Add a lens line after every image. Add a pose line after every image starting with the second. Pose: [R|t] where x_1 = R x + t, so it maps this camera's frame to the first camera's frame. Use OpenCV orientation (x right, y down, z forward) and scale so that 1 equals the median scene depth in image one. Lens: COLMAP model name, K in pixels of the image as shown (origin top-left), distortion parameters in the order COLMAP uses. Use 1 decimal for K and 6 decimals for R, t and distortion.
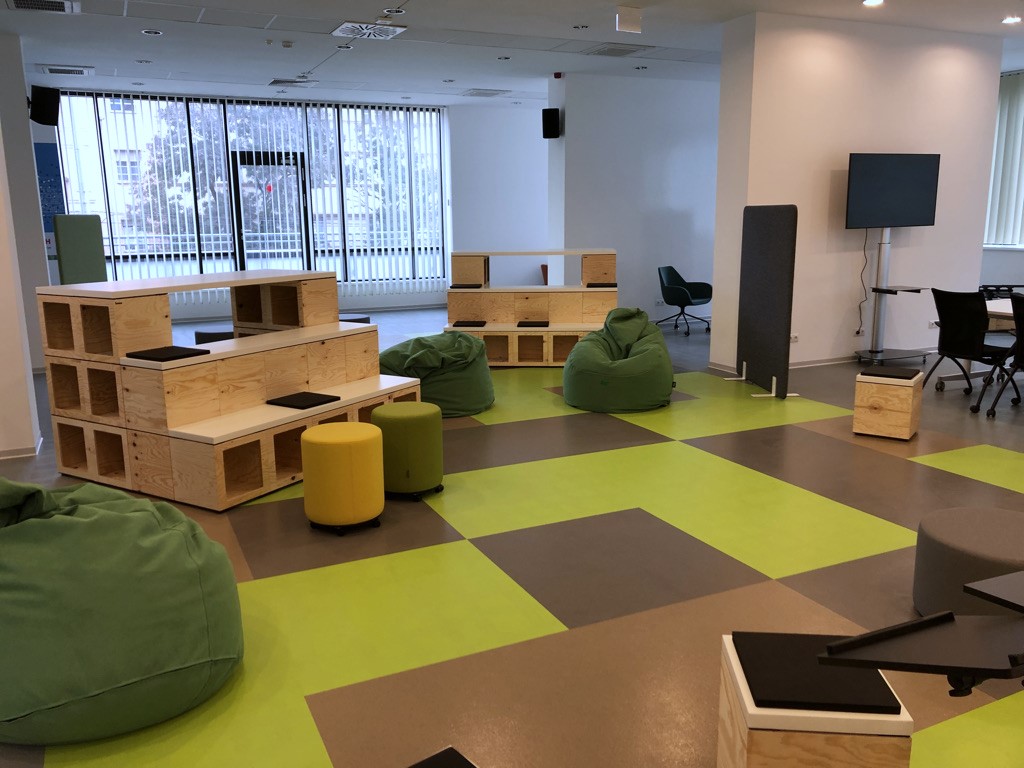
lens RADIAL K [[829.2, 0, 512.0], [0, 829.2, 384.0], [0, 0, 1]] dist [0.014190, -0.001629]
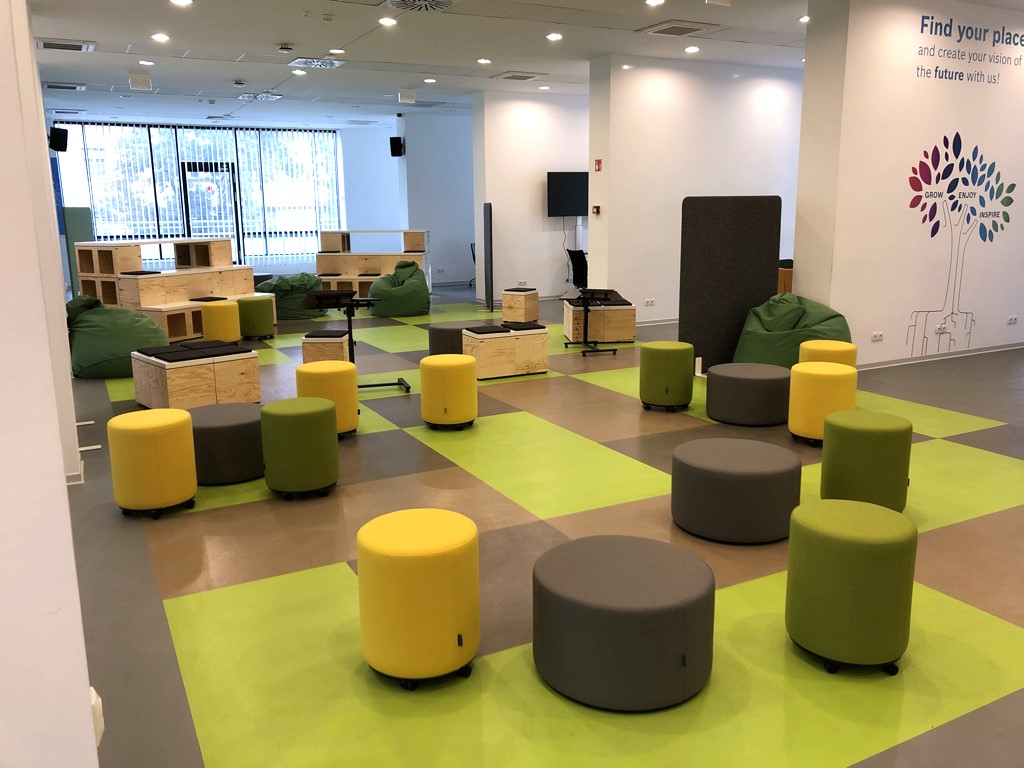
lens RADIAL K [[838.8, 0, 537.9], [0, 838.8, 381.2], [0, 0, 1]] dist [-0.007511, -0.003442]
pose [[0.998131, -0.009436, 0.060382, 0.181324], [0.009260, 0.999952, 0.003193, 0.094510], [-0.060409, -0.002627, 0.998170, -0.464134]]
